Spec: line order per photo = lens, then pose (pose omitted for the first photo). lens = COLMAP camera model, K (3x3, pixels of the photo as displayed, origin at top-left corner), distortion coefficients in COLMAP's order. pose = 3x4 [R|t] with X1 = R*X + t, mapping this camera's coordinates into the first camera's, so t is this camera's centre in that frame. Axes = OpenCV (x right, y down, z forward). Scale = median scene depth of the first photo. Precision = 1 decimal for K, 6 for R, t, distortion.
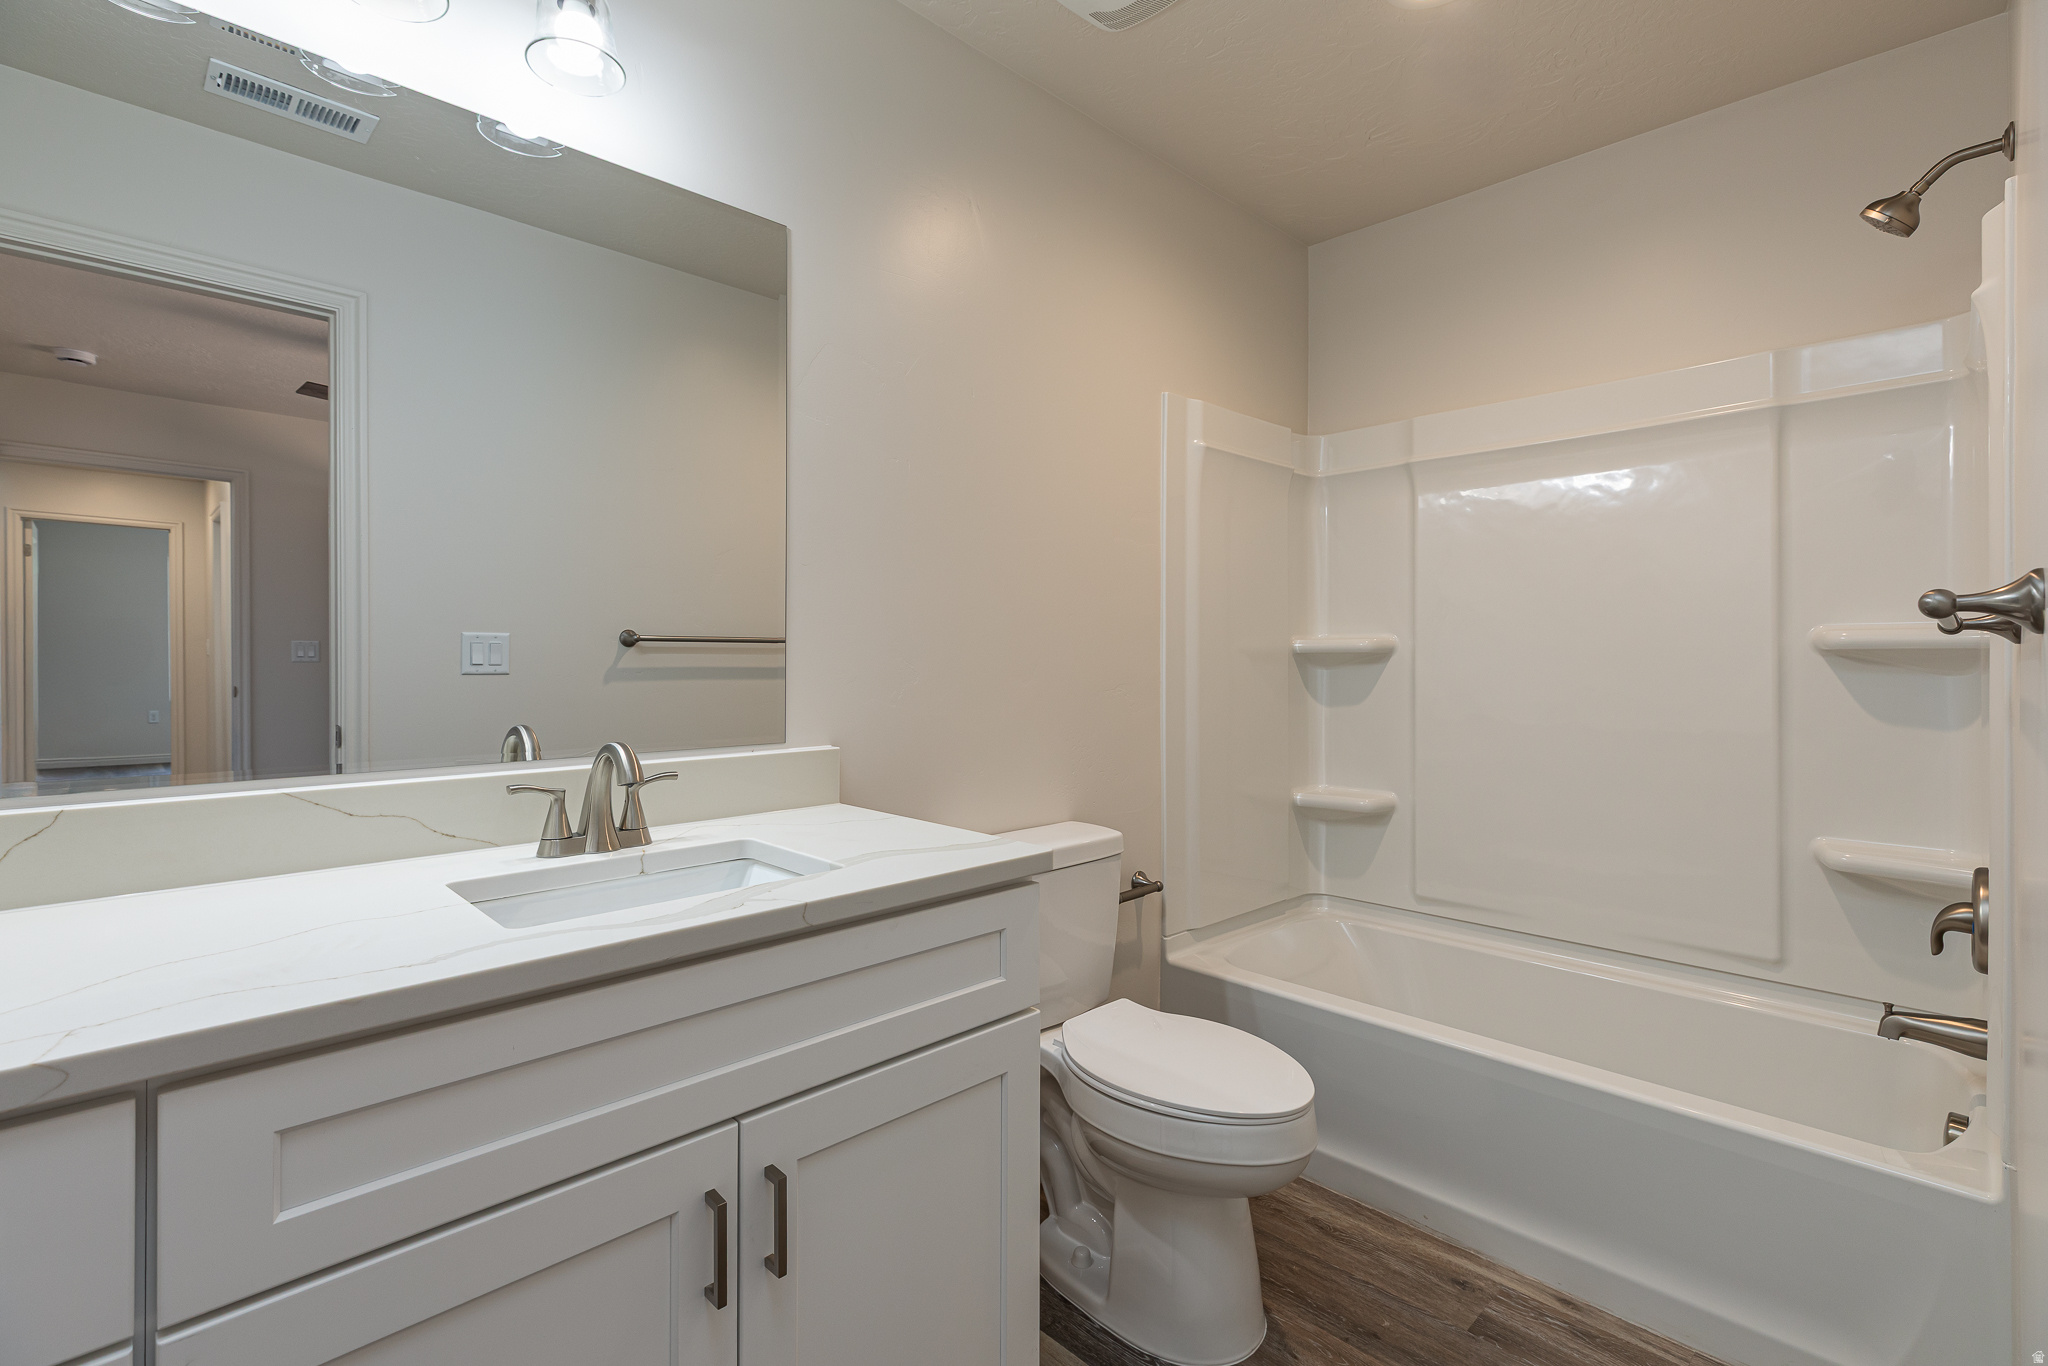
lens RADIAL K [[923.2, 0, 1027.4], [0, 923.2, 667.8], [0, 0, 1]] dist [0.003100, -0.000521]
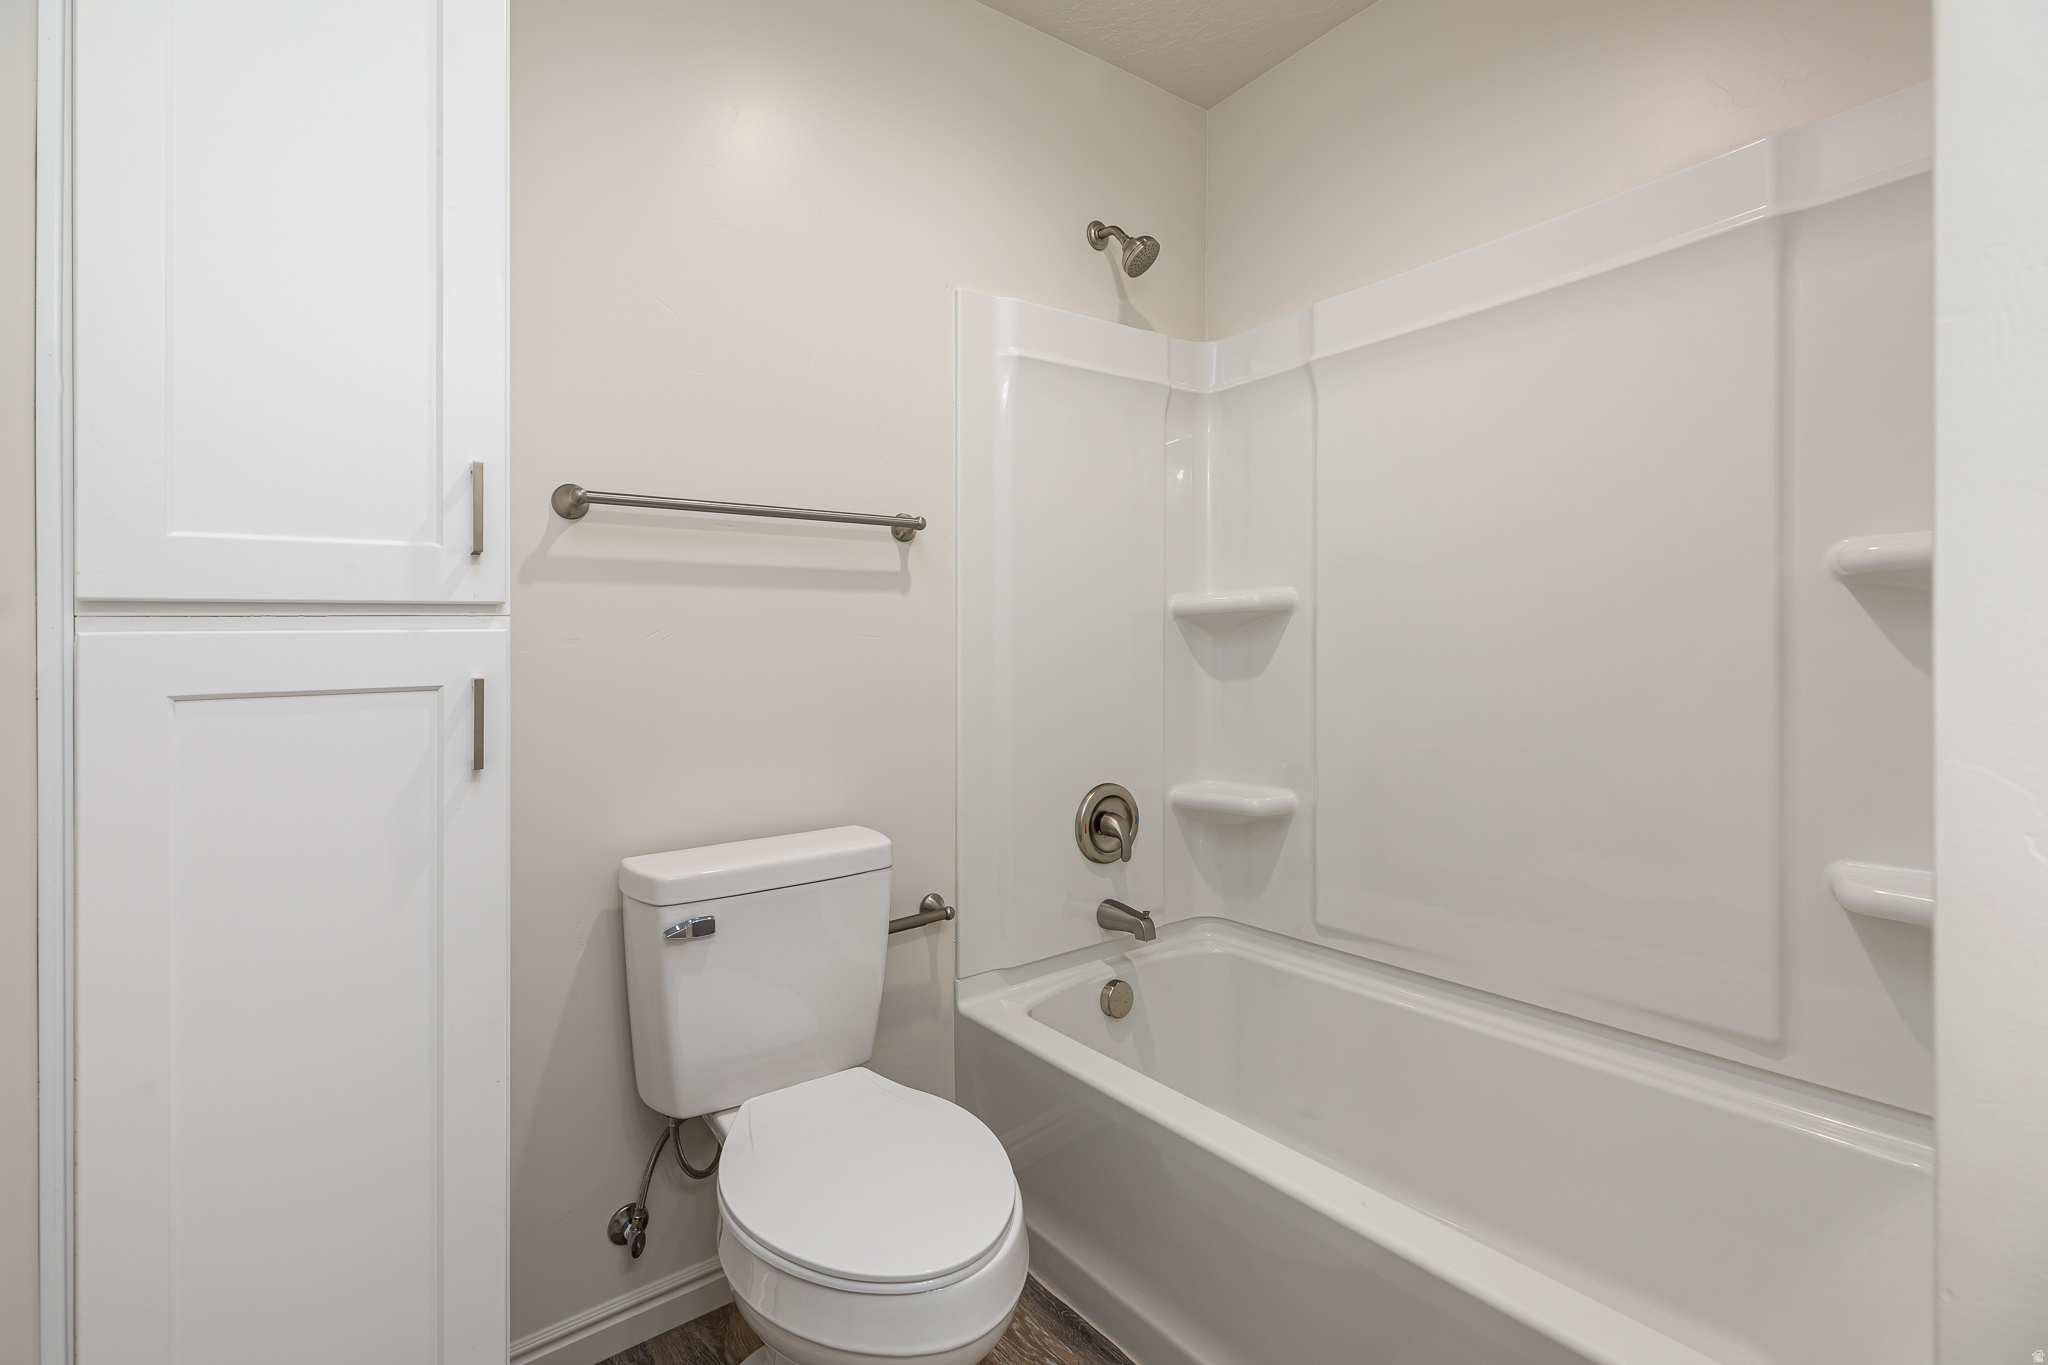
lens RADIAL K [[923.2, 0, 1019.9], [0, 923.2, 671.1], [0, 0, 1]] dist [0.003100, -0.000521]
pose [[0.990356, -0.026765, -0.135937, 0.292627], [0.029146, 0.999454, 0.015551, 0.017253], [0.135447, -0.019363, 0.990595, 0.213883]]
